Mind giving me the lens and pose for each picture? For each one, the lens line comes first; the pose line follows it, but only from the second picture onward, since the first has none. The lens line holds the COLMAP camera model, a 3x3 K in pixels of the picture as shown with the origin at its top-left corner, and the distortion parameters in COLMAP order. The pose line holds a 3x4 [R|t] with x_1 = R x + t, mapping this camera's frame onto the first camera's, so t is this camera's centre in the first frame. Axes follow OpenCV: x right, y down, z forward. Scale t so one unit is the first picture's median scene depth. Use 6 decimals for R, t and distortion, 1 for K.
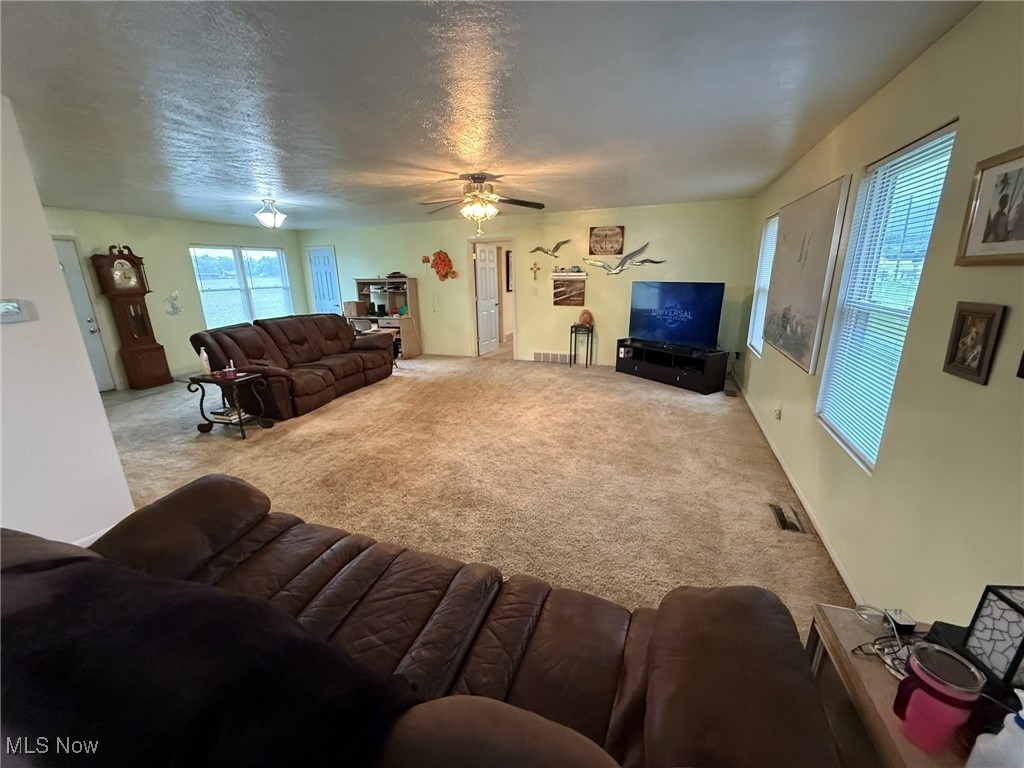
lens RADIAL K [[406.0, 0, 511.0], [0, 406.0, 378.7], [0, 0, 1]] dist [0.000653, 0.000065]
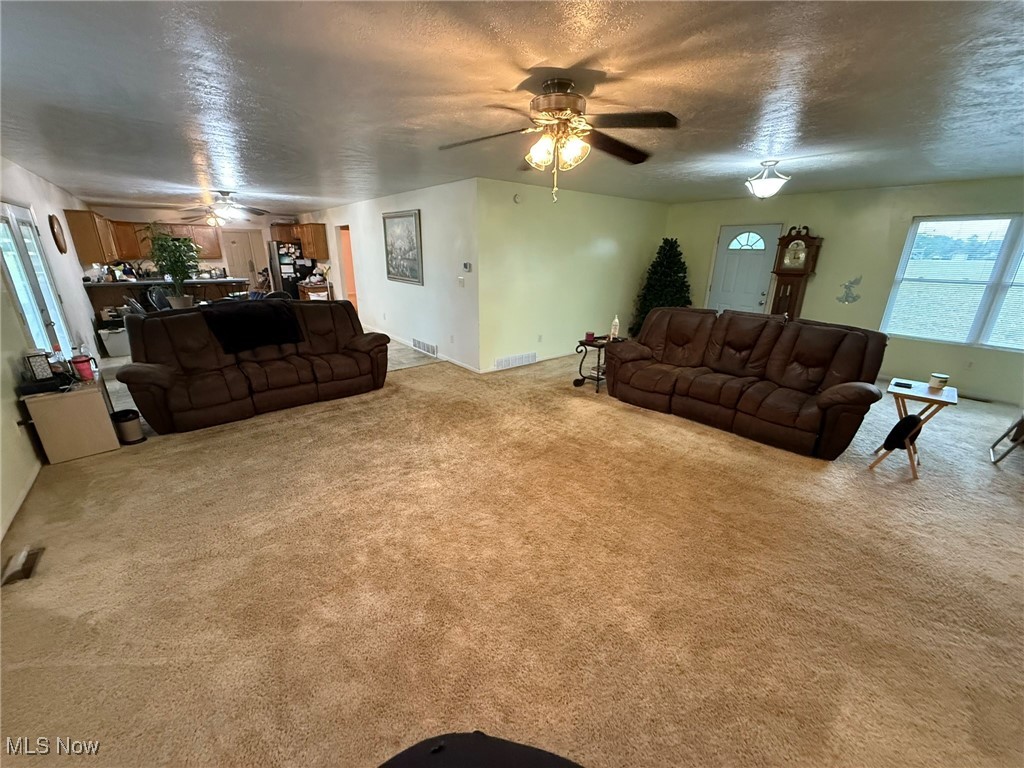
lens RADIAL K [[406.0, 0, 510.1], [0, 406.0, 384.5], [0, 0, 1]] dist [0.000653, 0.000065]
pose [[-0.490946, 0.285365, -0.823128, 0.403962], [-0.229646, 0.869024, 0.438247, -0.302764], [0.840378, 0.404184, -0.361111, 1.058690]]
